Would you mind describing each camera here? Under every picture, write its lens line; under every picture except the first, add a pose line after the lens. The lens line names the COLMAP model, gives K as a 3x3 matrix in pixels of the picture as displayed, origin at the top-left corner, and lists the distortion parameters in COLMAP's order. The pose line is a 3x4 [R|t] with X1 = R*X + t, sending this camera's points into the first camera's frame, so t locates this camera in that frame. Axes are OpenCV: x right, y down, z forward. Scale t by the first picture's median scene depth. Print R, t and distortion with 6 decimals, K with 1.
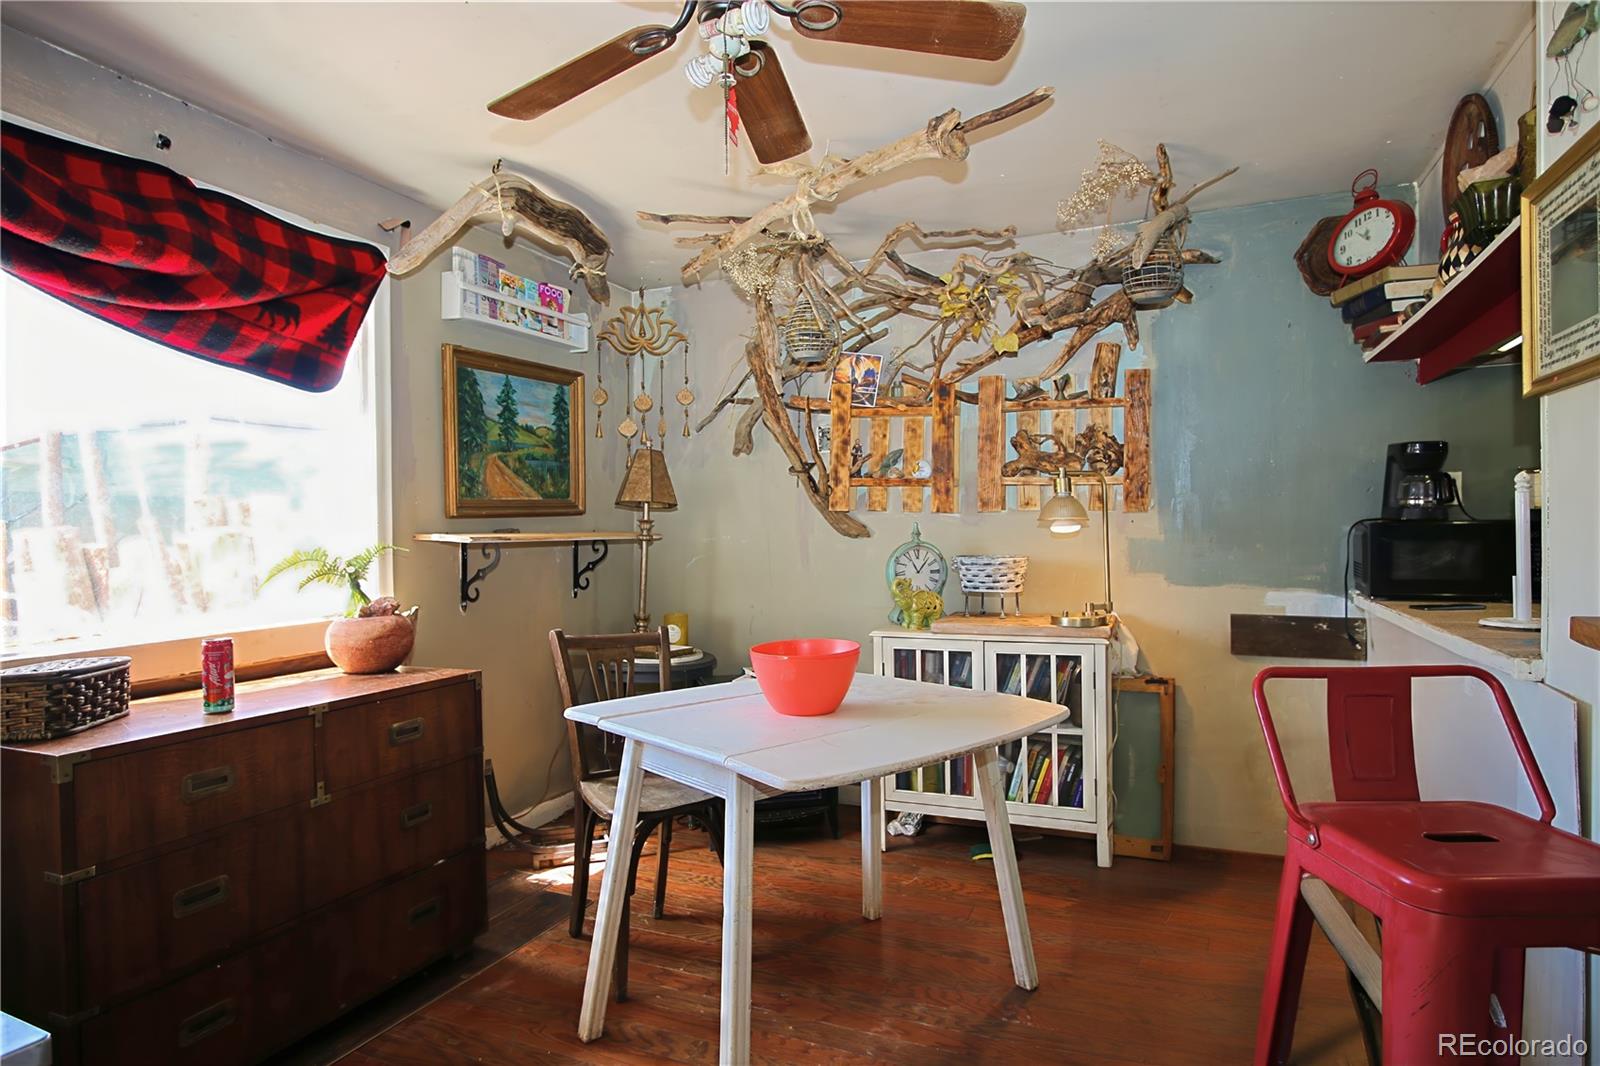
lens RADIAL K [[877.9, 0, 805.7], [0, 877.9, 534.2], [0, 0, 1]] dist [-0.014962, 0.003239]
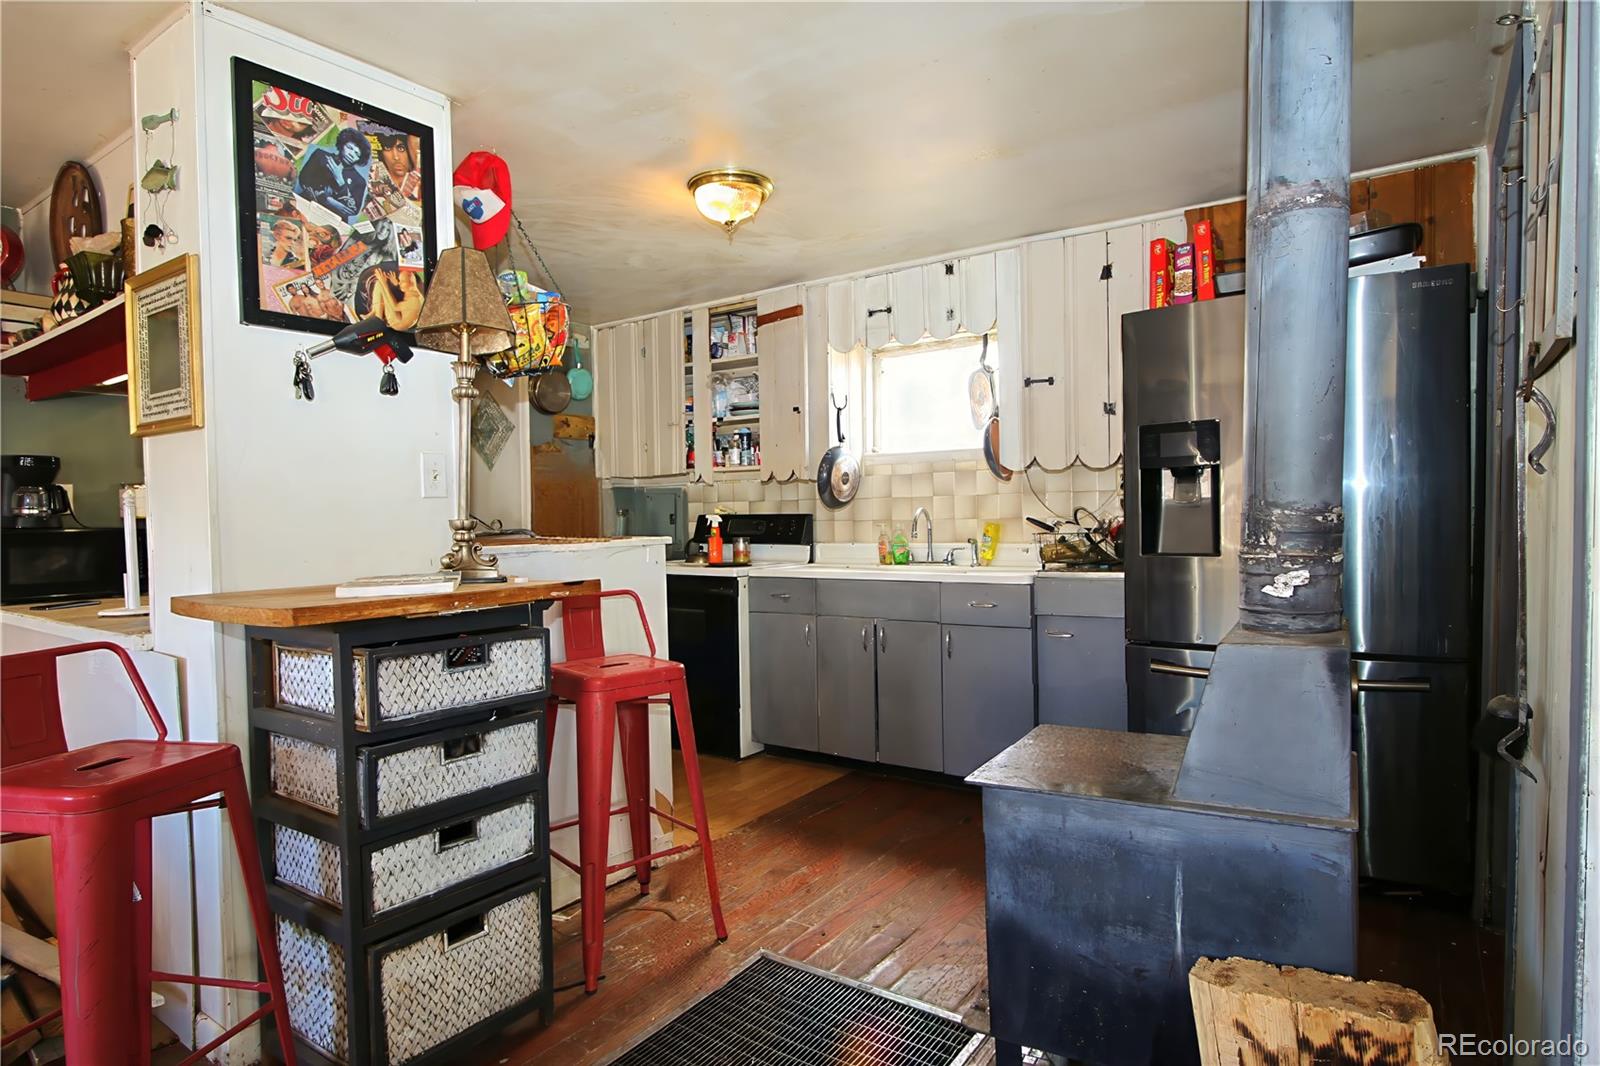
lens RADIAL K [[877.9, 0, 802.1], [0, 877.9, 541.6], [0, 0, 1]] dist [-0.014962, 0.003239]
pose [[0.215607, -0.025161, 0.976156, -0.203671], [0.021660, 0.999545, 0.020980, -0.003351], [-0.976240, 0.016621, 0.216054, -0.226149]]
